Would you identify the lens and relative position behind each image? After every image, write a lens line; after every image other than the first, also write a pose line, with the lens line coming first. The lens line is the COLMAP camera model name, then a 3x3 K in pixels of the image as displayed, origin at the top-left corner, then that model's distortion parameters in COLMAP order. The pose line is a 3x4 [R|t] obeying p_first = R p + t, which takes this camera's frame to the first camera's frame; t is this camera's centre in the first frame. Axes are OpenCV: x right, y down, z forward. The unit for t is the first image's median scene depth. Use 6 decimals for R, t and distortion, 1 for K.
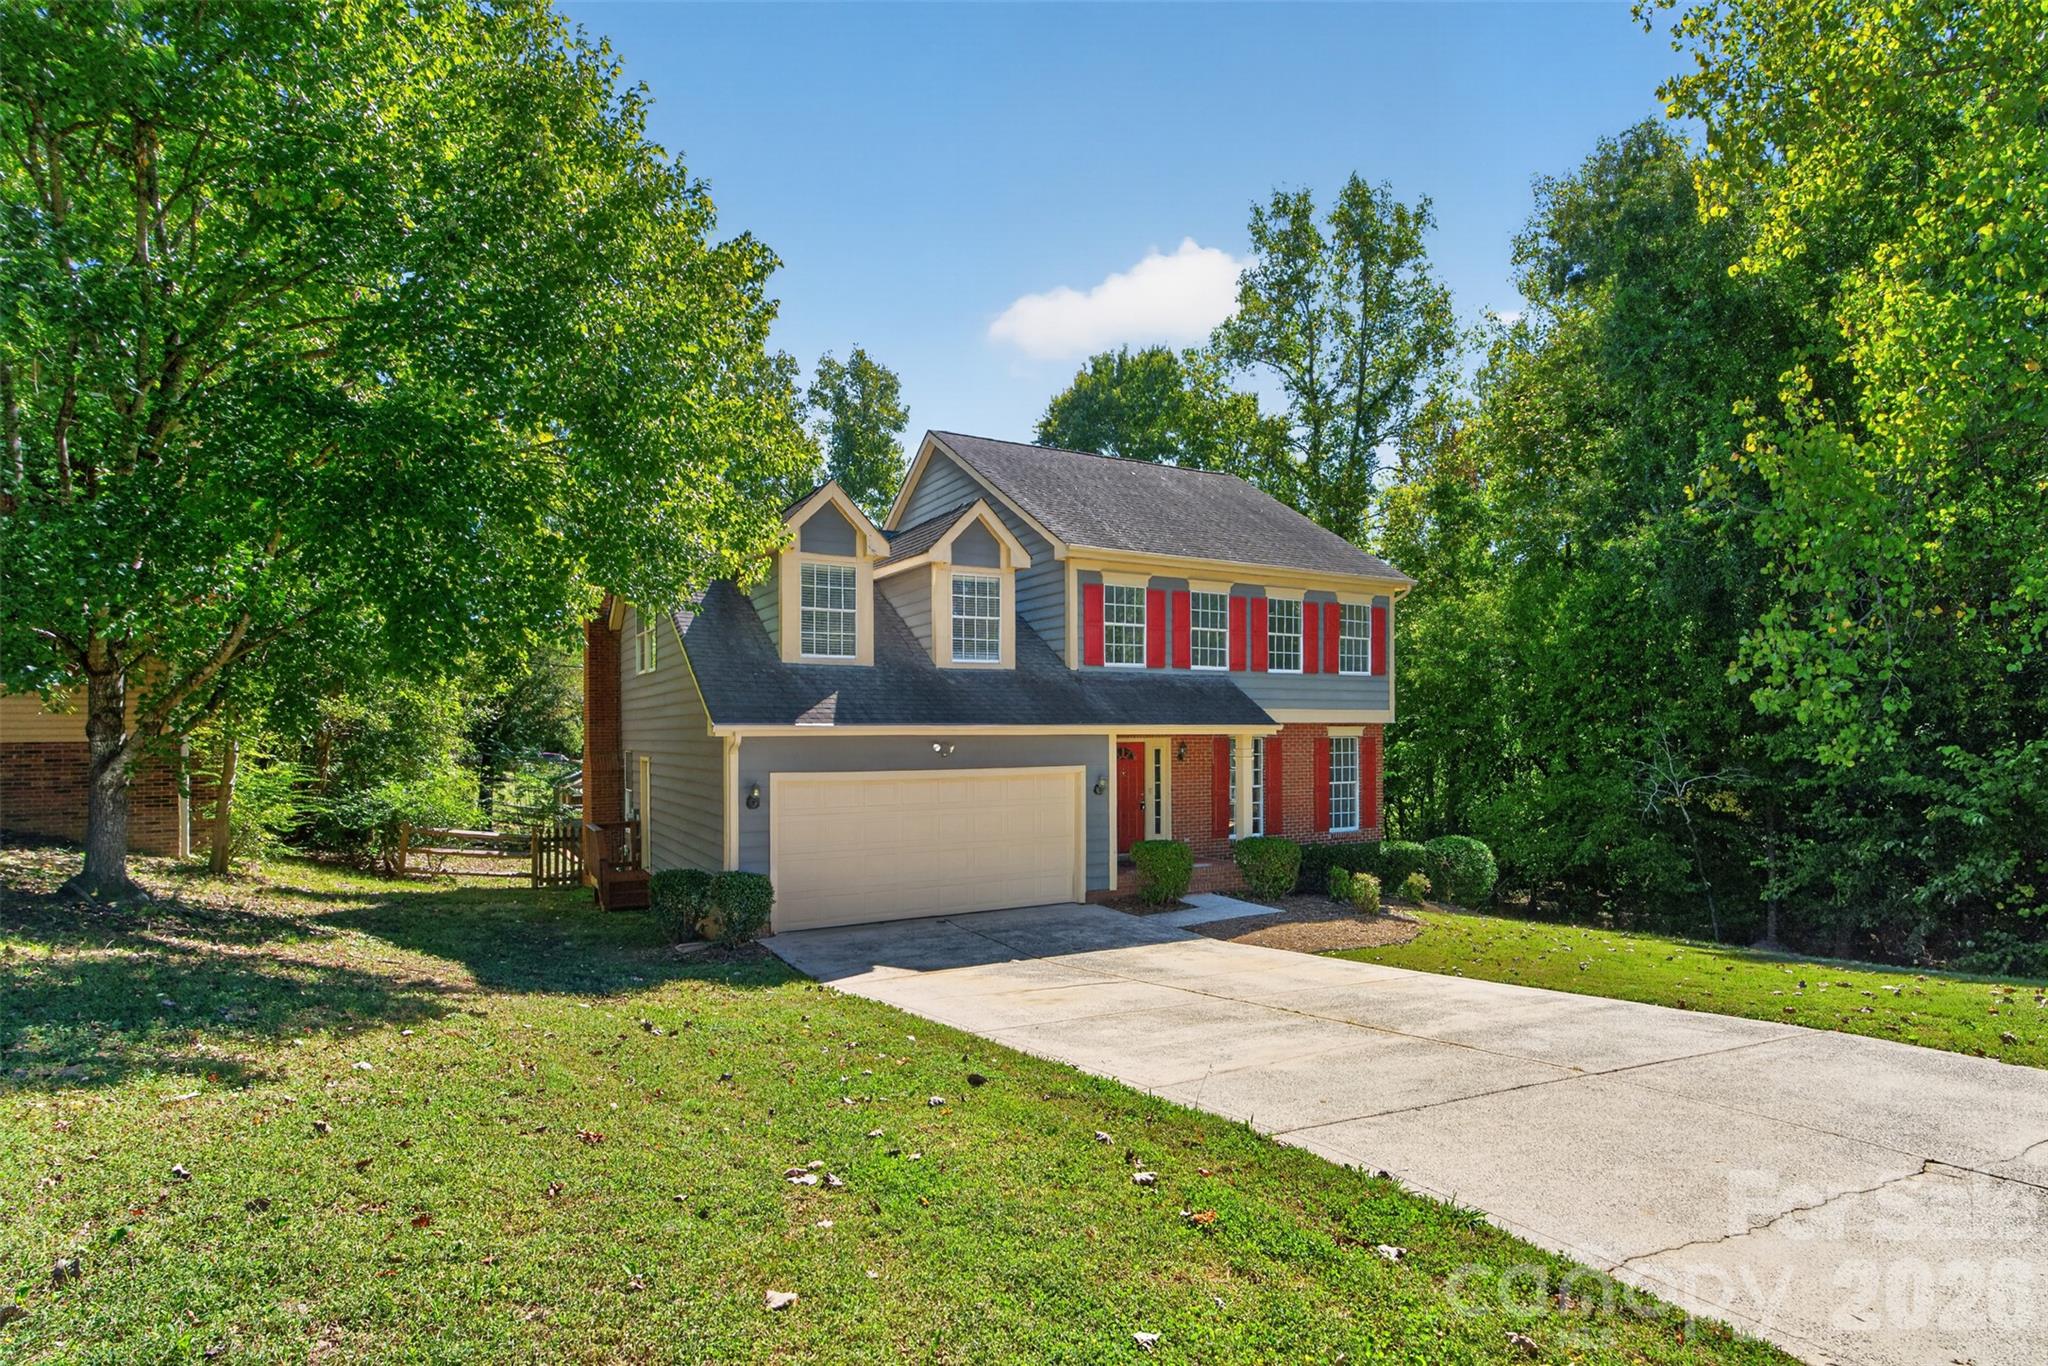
lens RADIAL K [[1105.1, 0, 1023.7], [0, 1105.1, 703.0], [0, 0, 1]] dist [0.001256, 0.000119]
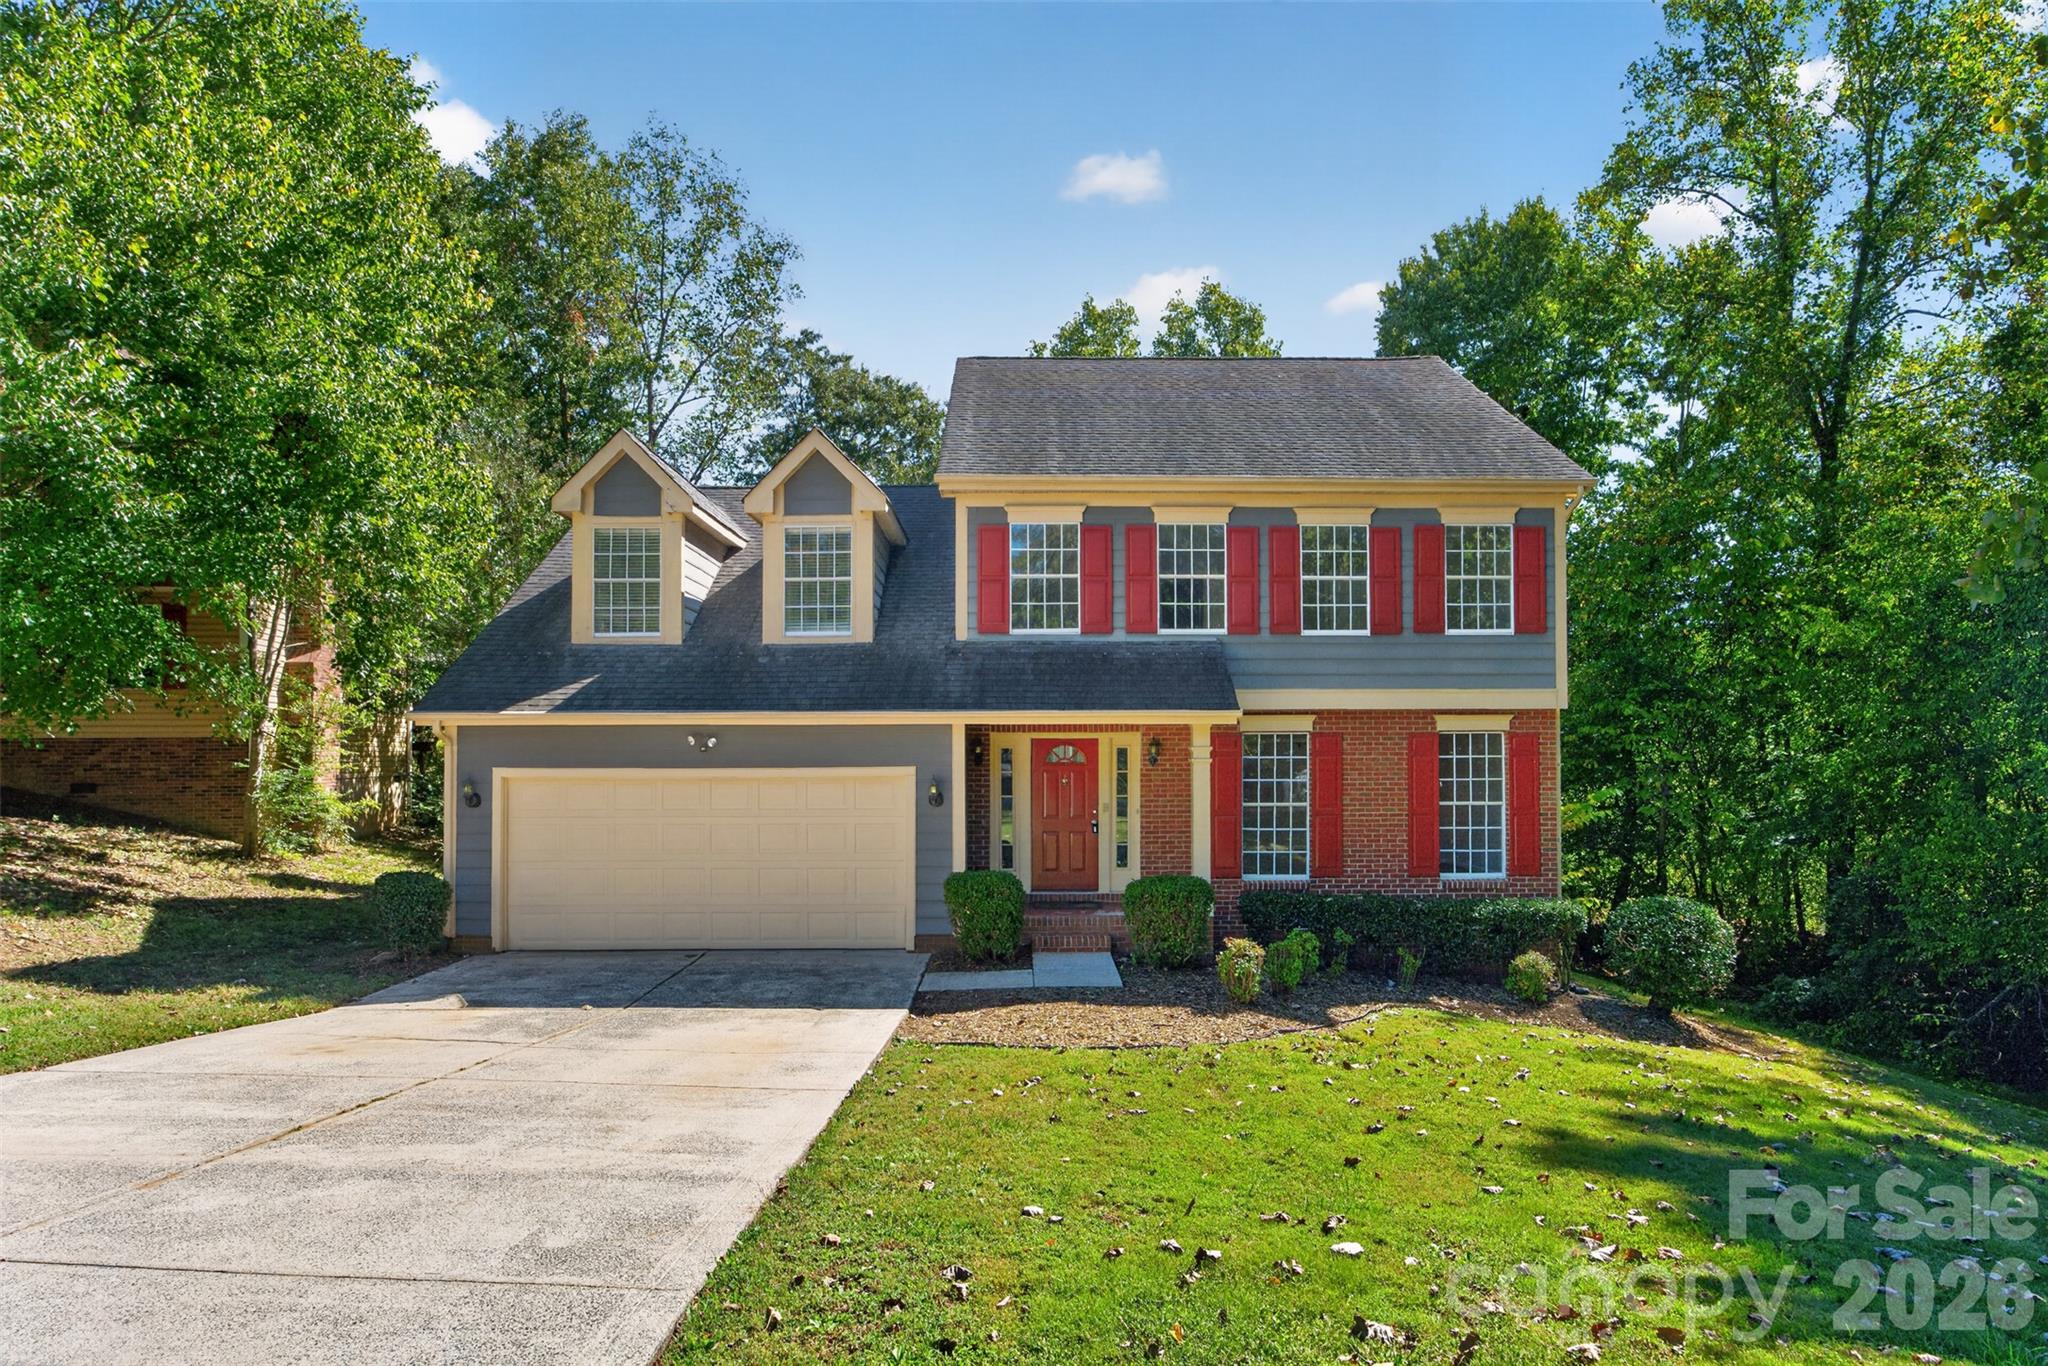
lens RADIAL K [[1153.1, 0, 1058.4], [0, 1153.1, 685.4], [0, 0, 1]] dist [-0.000770, -0.000999]
pose [[0.850235, -0.013394, -0.526232, 0.509992], [0.010983, 0.999910, -0.007704, 0.007619], [0.526288, 0.000771, 0.850306, 0.357723]]
